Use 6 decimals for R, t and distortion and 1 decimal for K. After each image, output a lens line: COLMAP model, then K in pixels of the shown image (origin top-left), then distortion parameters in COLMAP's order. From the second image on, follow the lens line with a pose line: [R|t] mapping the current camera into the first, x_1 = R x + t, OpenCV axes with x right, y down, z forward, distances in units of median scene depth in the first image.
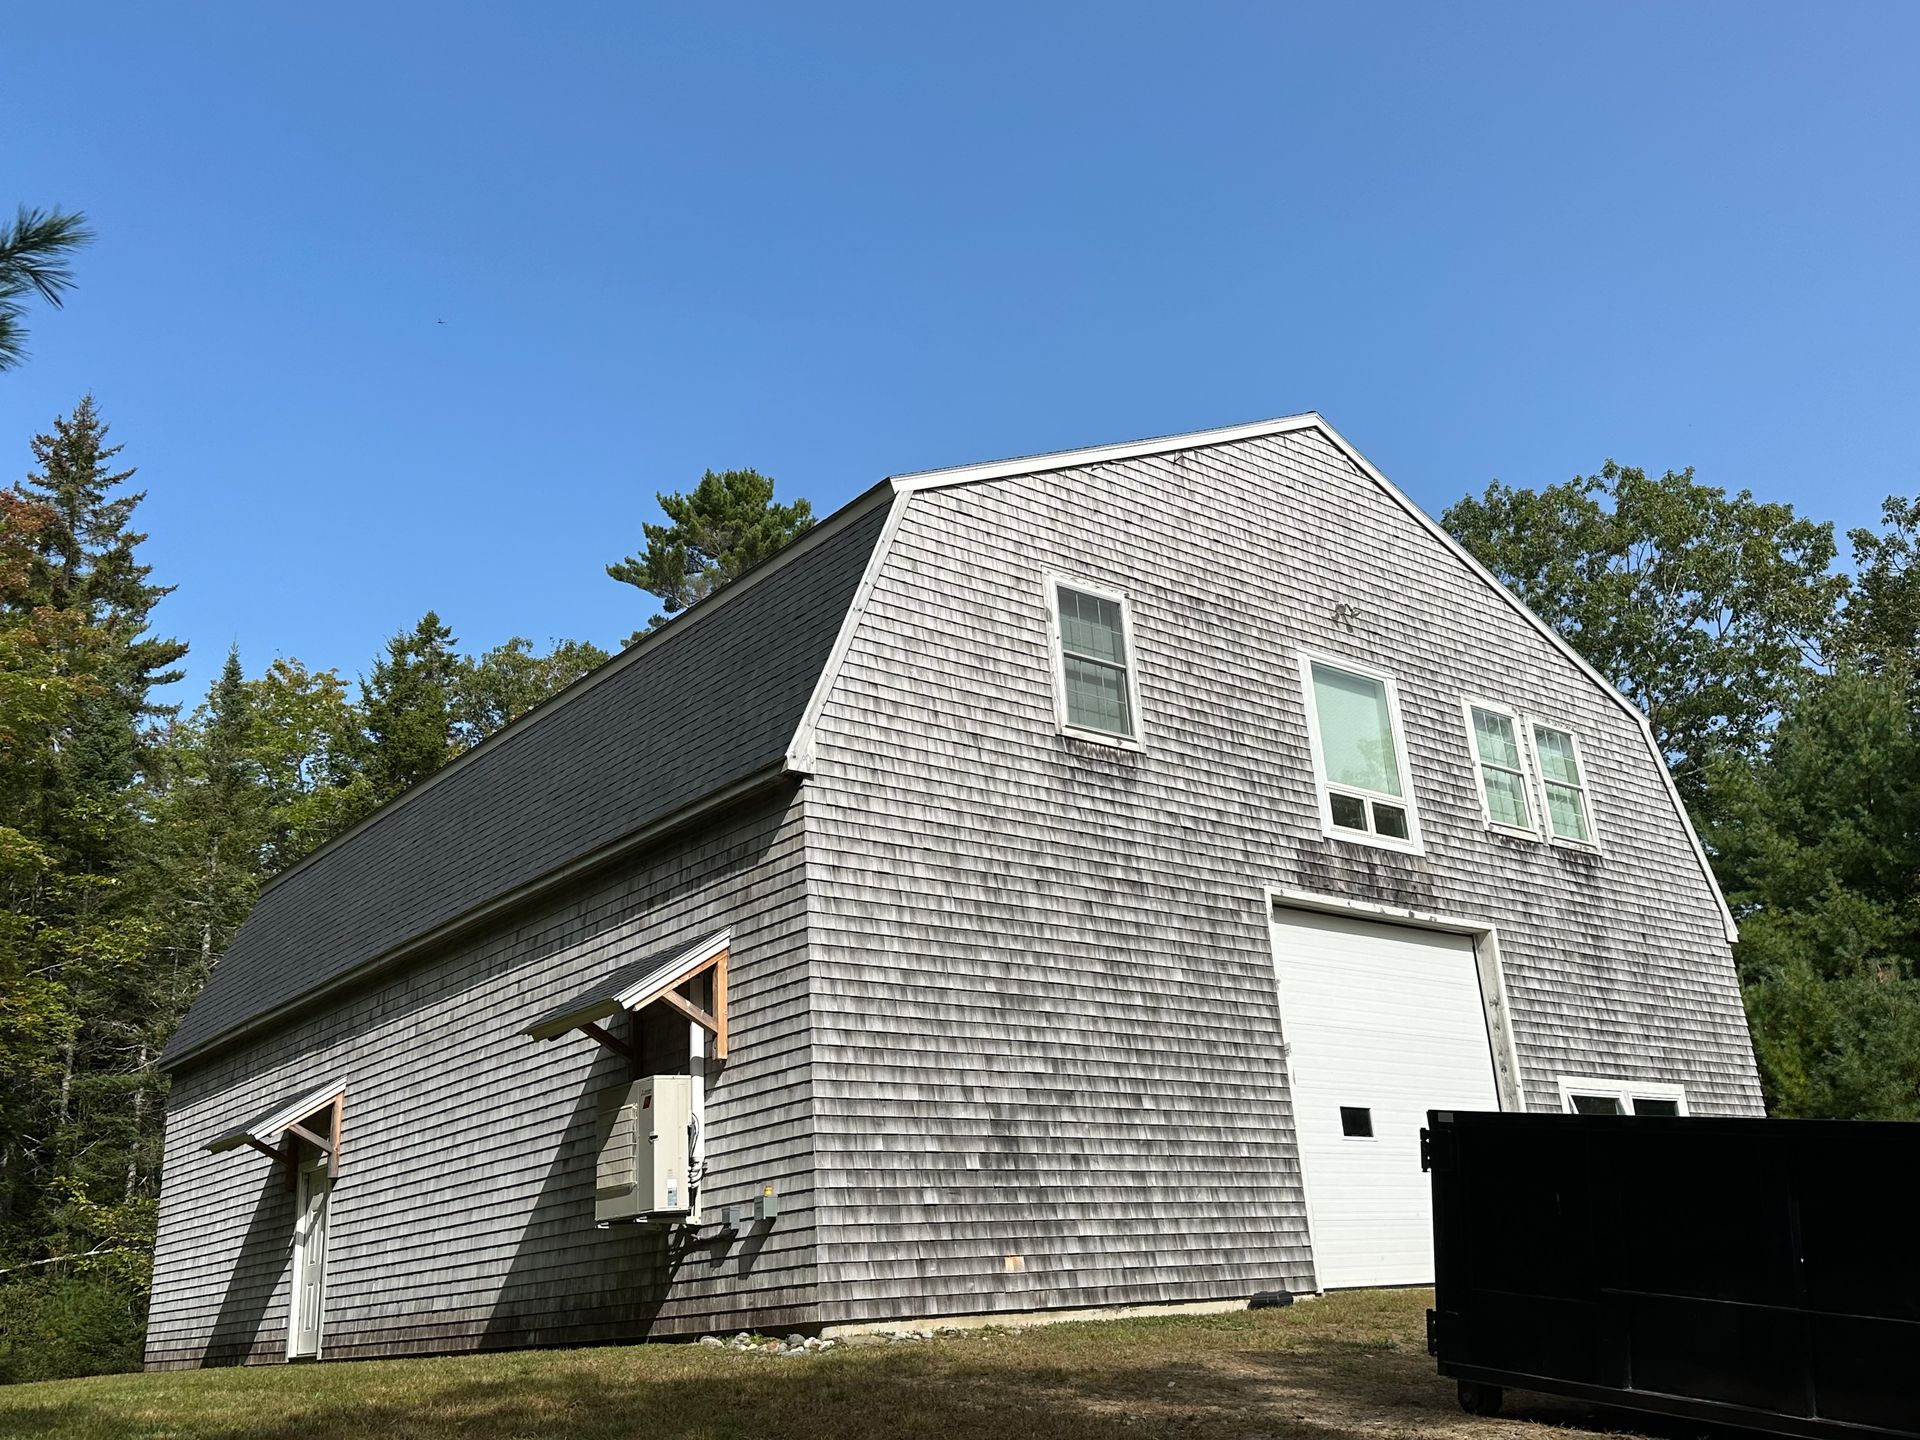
lens RADIAL K [[1660.8, 0, 968.0], [0, 1660.8, 721.7], [0, 0, 1]] dist [0.217656, -0.456056]
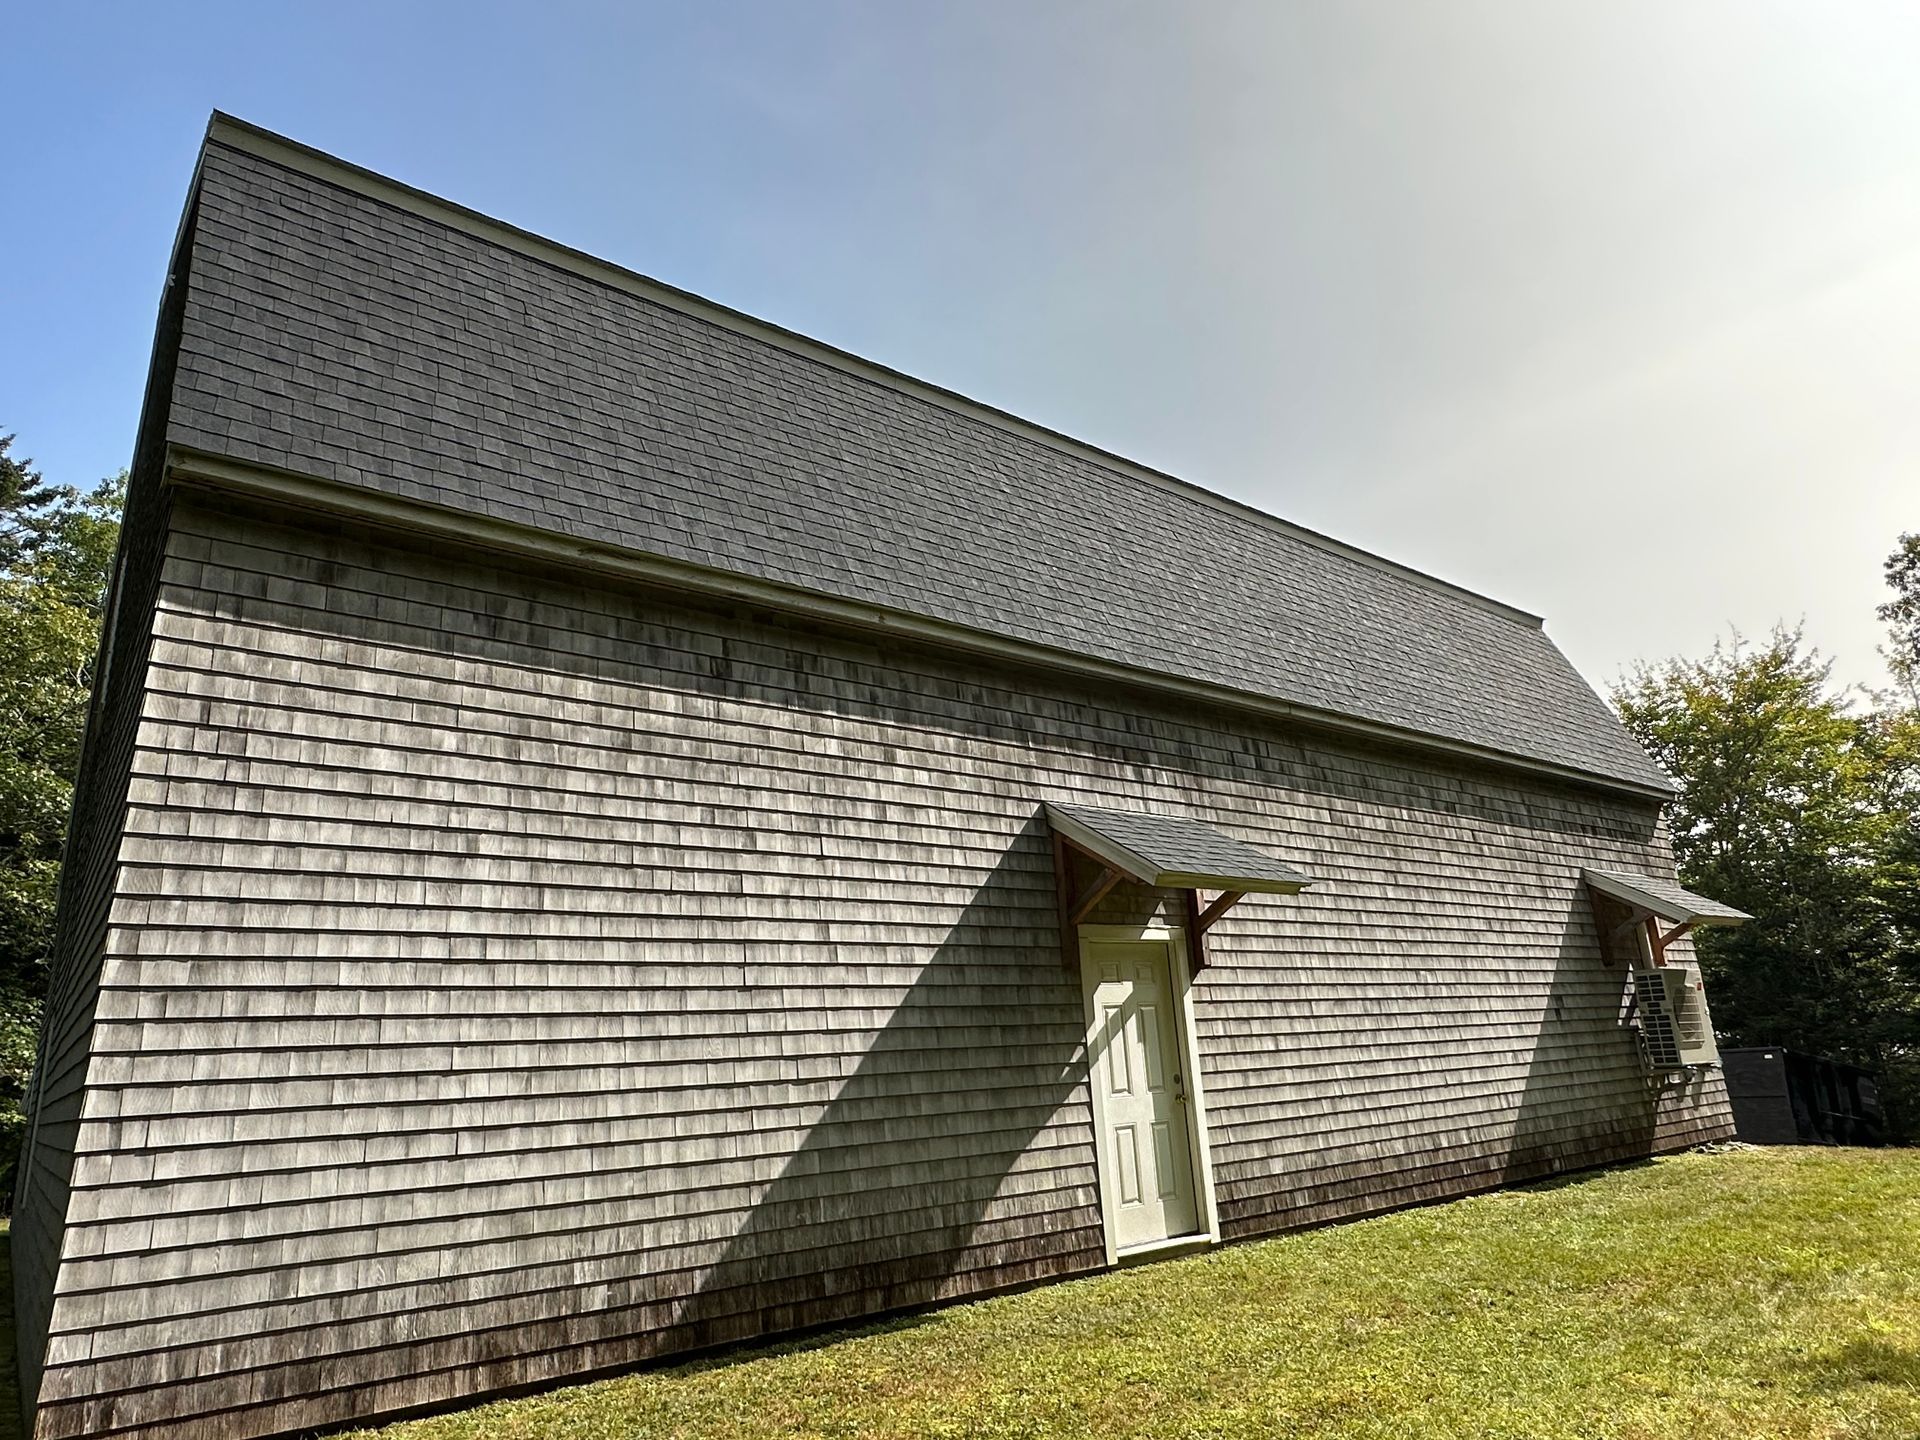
lens RADIAL K [[1070.0, 0, 965.9], [0, 1070.0, 728.4], [0, 0, 1]] dist [0.001776, 0.001648]
pose [[0.067730, 0.329382, 0.941764, -0.839042], [-0.303168, 0.906093, -0.295103, 0.348378], [-0.950527, -0.265525, 0.161227, 1.083610]]
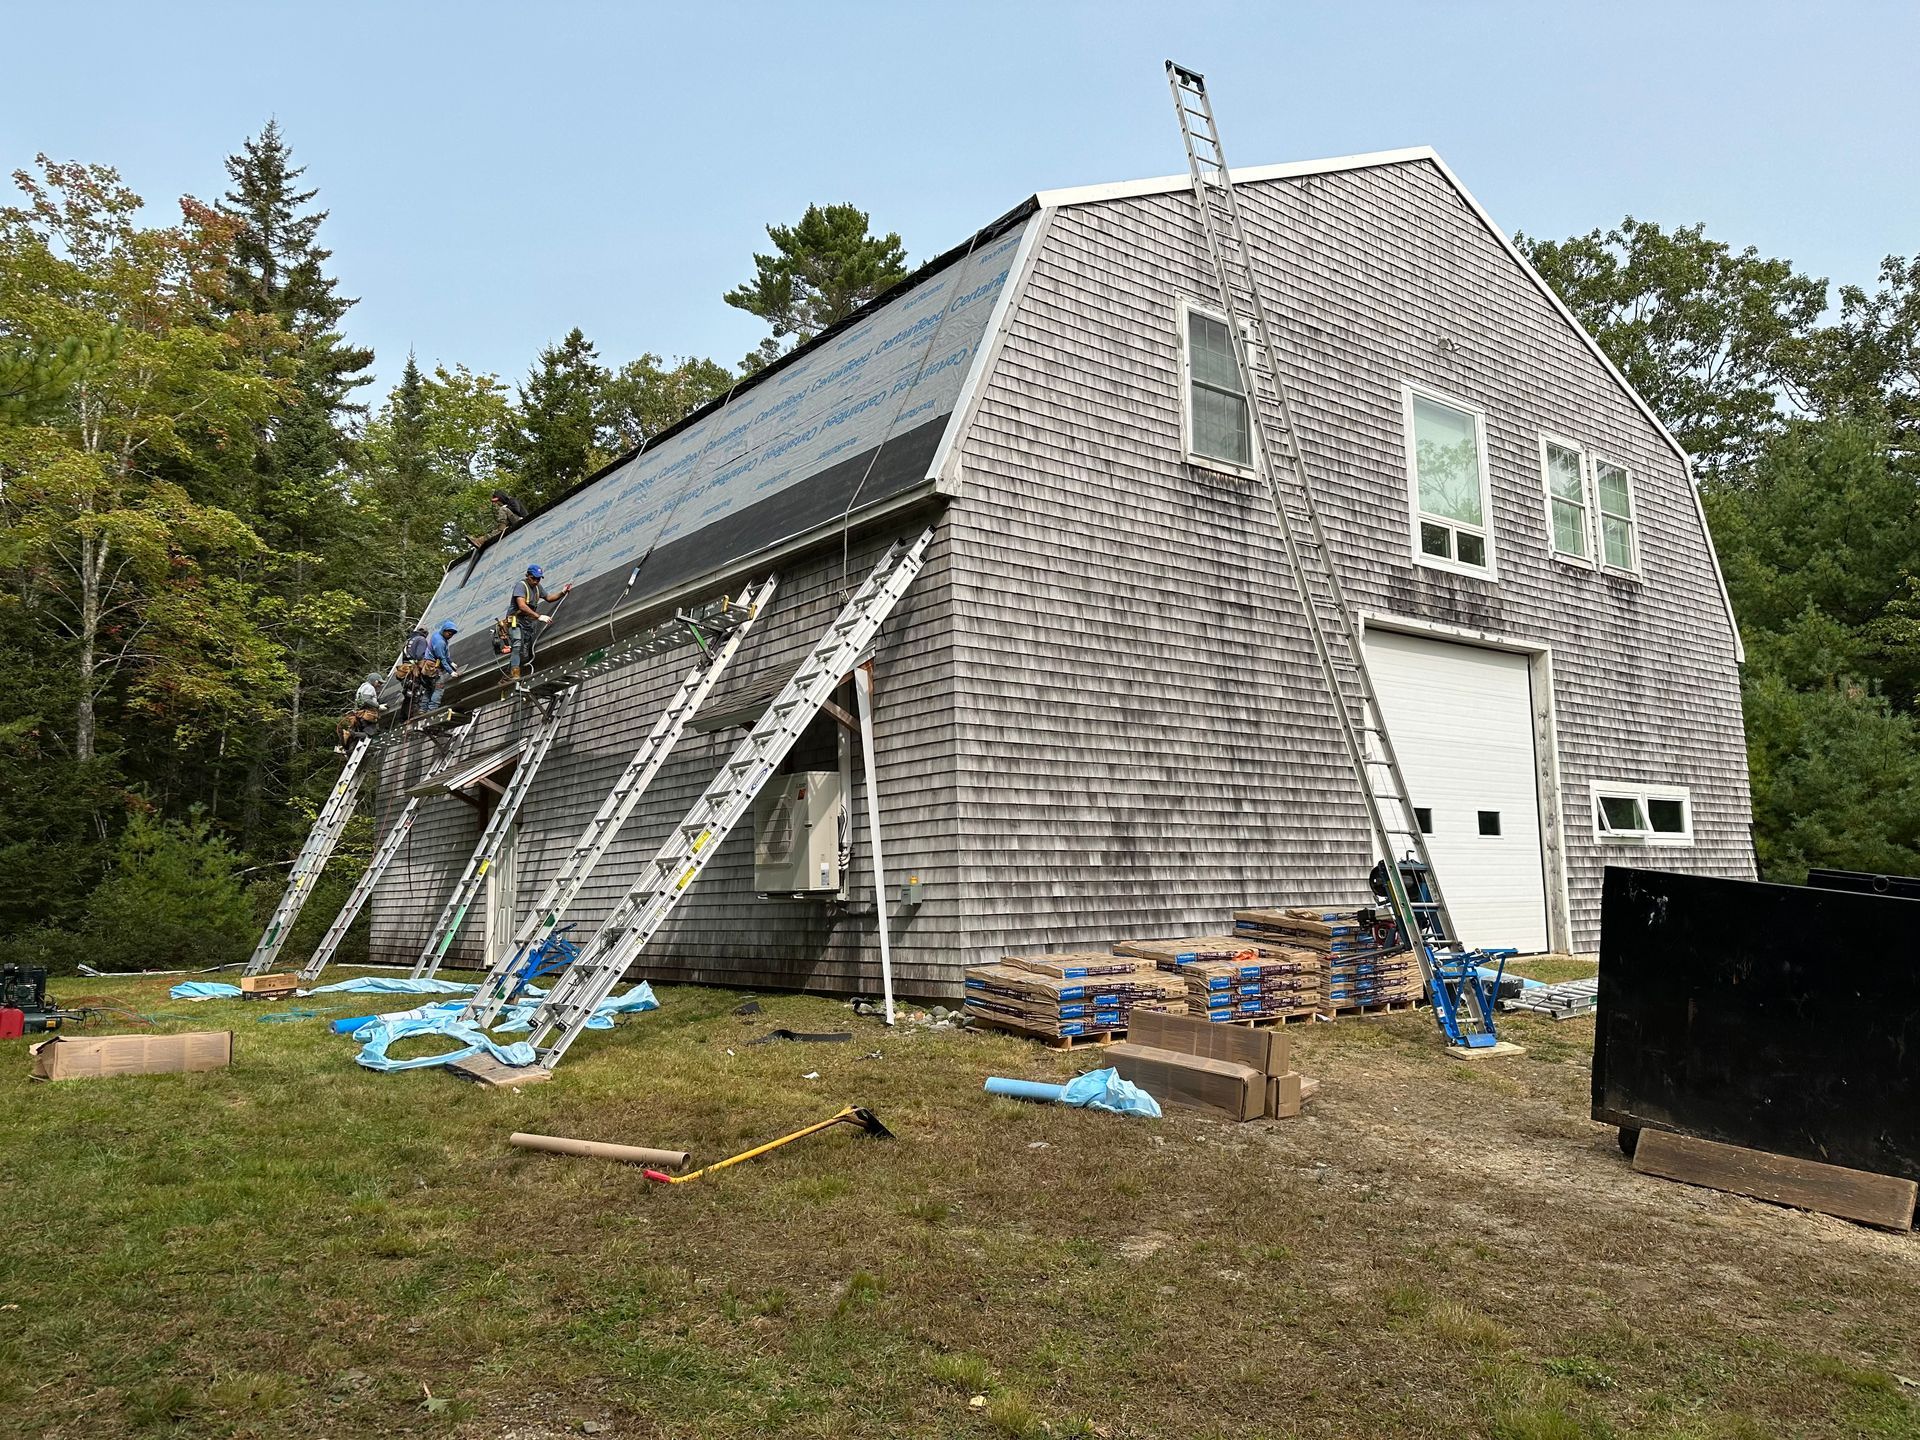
lens RADIAL K [[1338.2, 0, 960.0], [0, 1338.2, 720.0], [0, 0, 1]] dist [0.124899, -0.194662]
pose [[0.998888, 0.036779, -0.029491, -0.045172], [-0.029953, 0.978214, 0.205425, -0.003081], [0.036404, -0.204314, 0.978228, 0.114270]]
